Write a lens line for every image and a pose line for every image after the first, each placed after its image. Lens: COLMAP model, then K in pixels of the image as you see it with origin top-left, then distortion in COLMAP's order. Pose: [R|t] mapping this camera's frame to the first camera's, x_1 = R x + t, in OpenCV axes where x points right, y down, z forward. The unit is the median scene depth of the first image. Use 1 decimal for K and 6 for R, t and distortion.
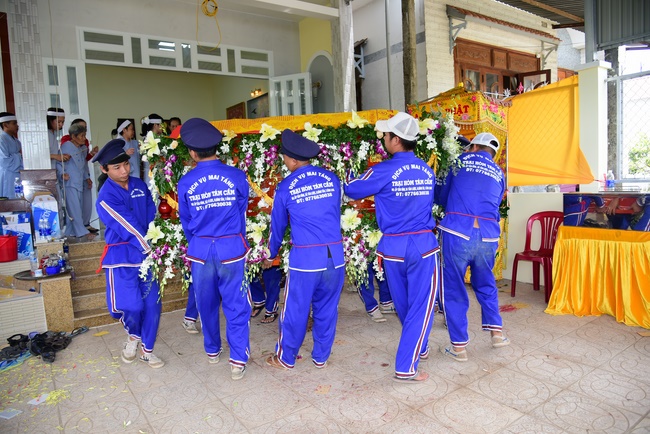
lens RADIAL K [[448.1, 0, 325.0], [0, 448.1, 217.0], [0, 0, 1]] dist [-0.025738, 0.006329]
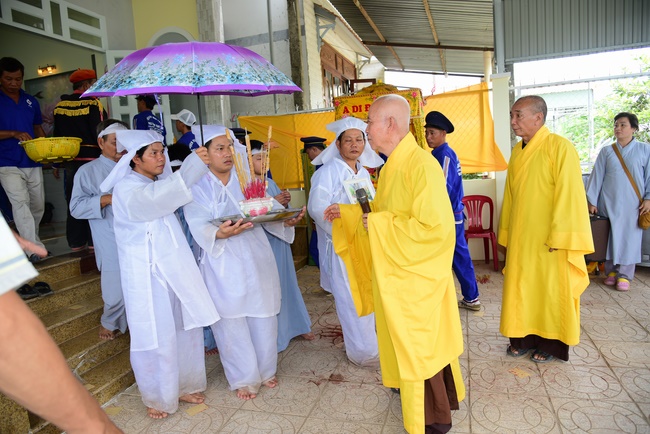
lens RADIAL K [[446.3, 0, 324.9], [0, 446.3, 220.8], [0, 0, 1]] dist [-0.035161, 0.000052]
pose [[0.783128, -0.079943, 0.616701, -0.516976], [0.088248, 0.995953, 0.017042, -0.000937], [-0.615568, 0.041076, 0.787013, 0.305785]]
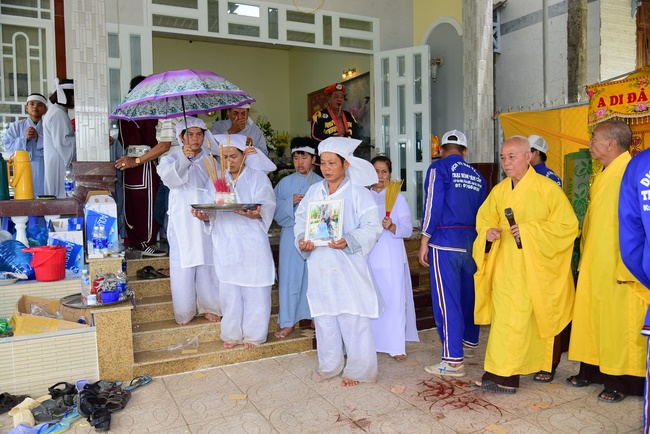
lens RADIAL K [[532.4, 0, 325.0], [0, 532.4, 217.0], [0, 0, 1]] dist [-0.006583, -0.000491]
pose [[0.990454, 0.038516, -0.132355, -0.123232], [-0.041623, 0.998917, -0.020788, -0.008299], [0.131411, 0.026099, 0.990984, 0.138333]]
